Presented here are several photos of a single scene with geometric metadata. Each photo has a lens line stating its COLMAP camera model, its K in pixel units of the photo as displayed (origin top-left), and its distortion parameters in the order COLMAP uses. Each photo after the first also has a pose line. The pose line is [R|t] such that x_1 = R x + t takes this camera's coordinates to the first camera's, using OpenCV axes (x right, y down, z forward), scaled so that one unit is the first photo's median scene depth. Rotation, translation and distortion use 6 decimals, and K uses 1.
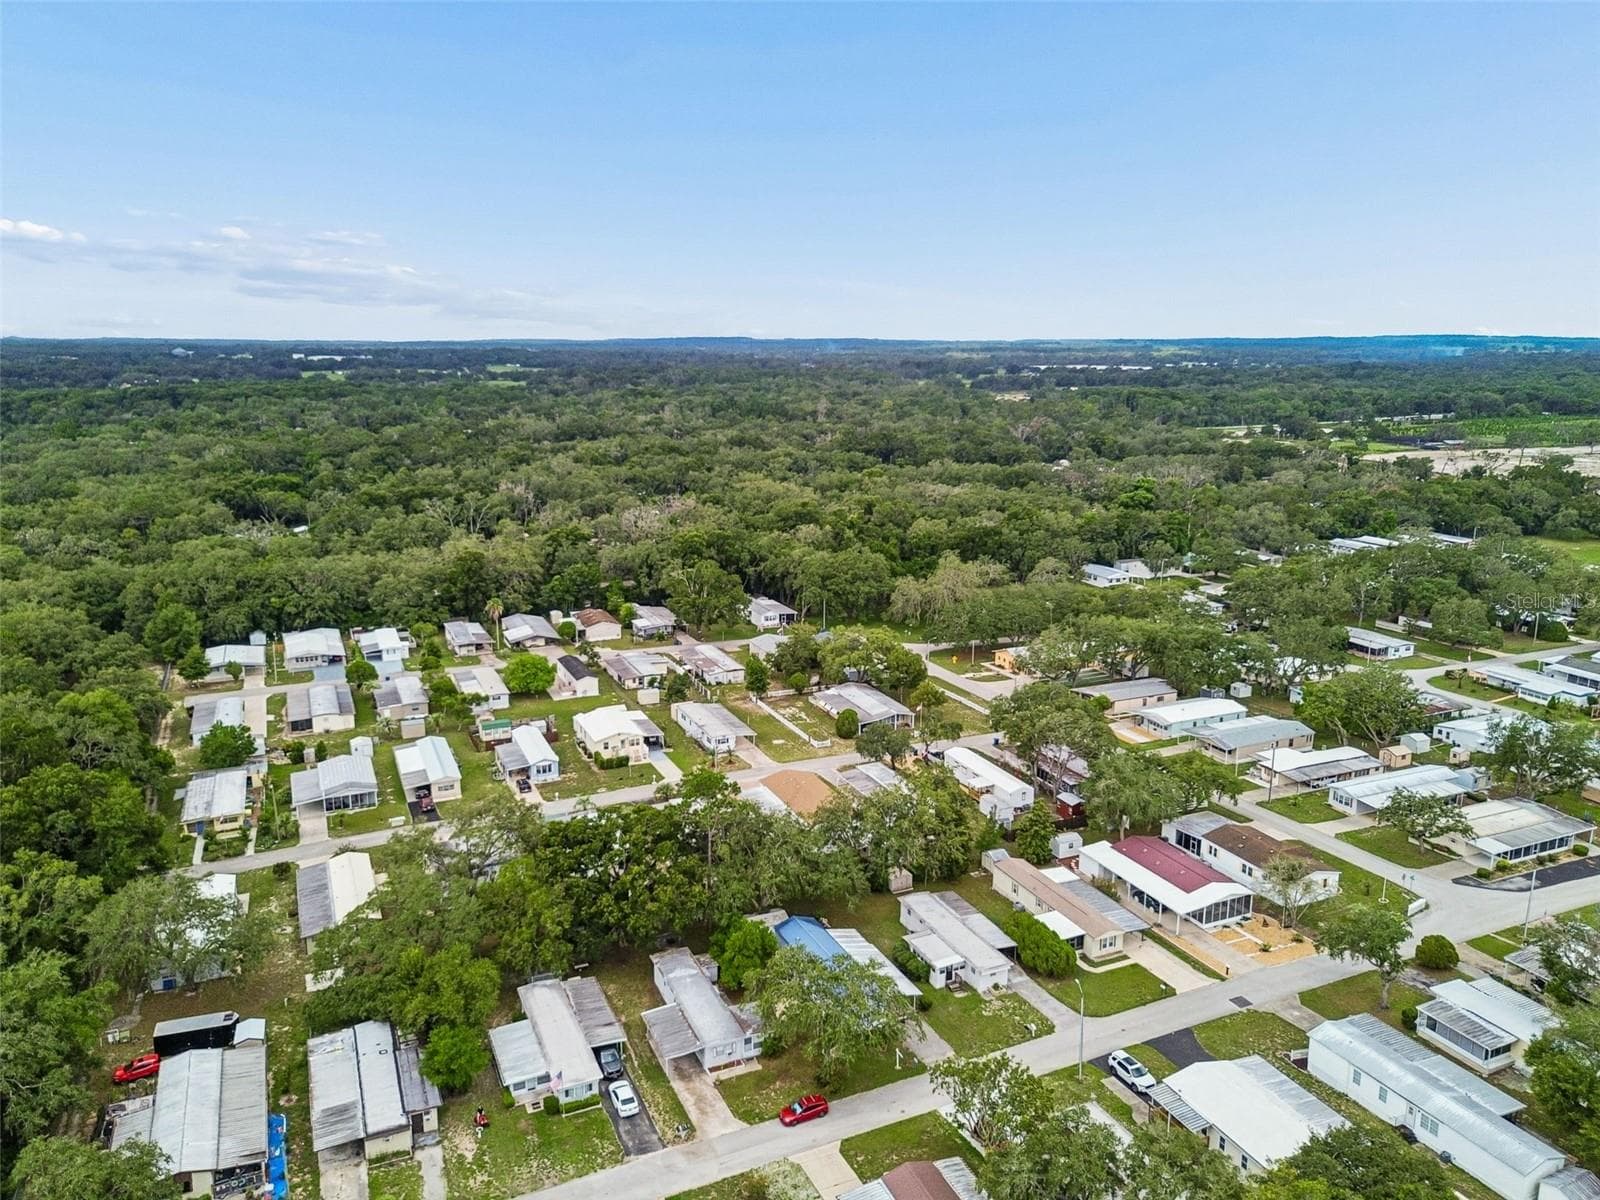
lens RADIAL K [[1152.8, 0, 800.0], [0, 1152.8, 600.0], [0, 0, 1]] dist [0.068182, -0.064003]
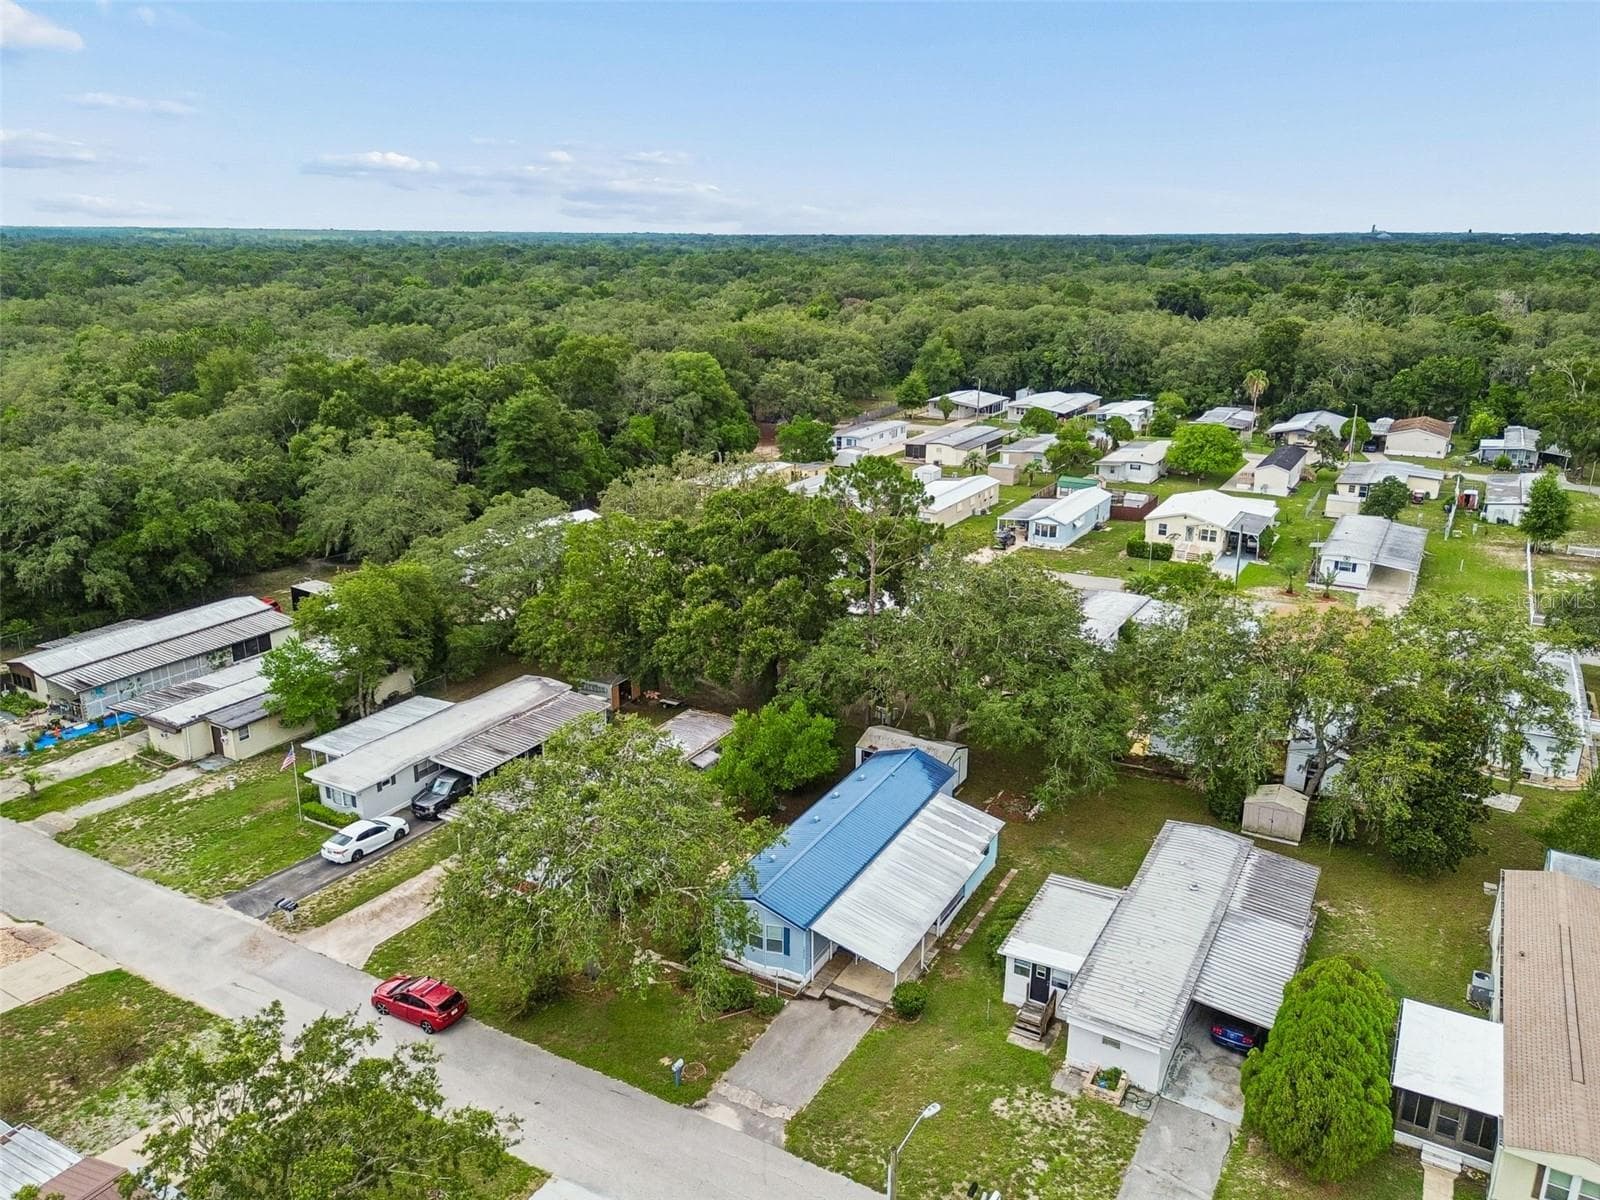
lens RADIAL K [[1152.8, 0, 800.0], [0, 1152.8, 600.0], [0, 0, 1]] dist [0.068182, -0.064003]
pose [[0.589740, 0.244681, -0.769635, 0.346935], [-0.180599, 0.968820, 0.169620, 0.140065], [0.787140, 0.038964, 0.615542, 0.675856]]
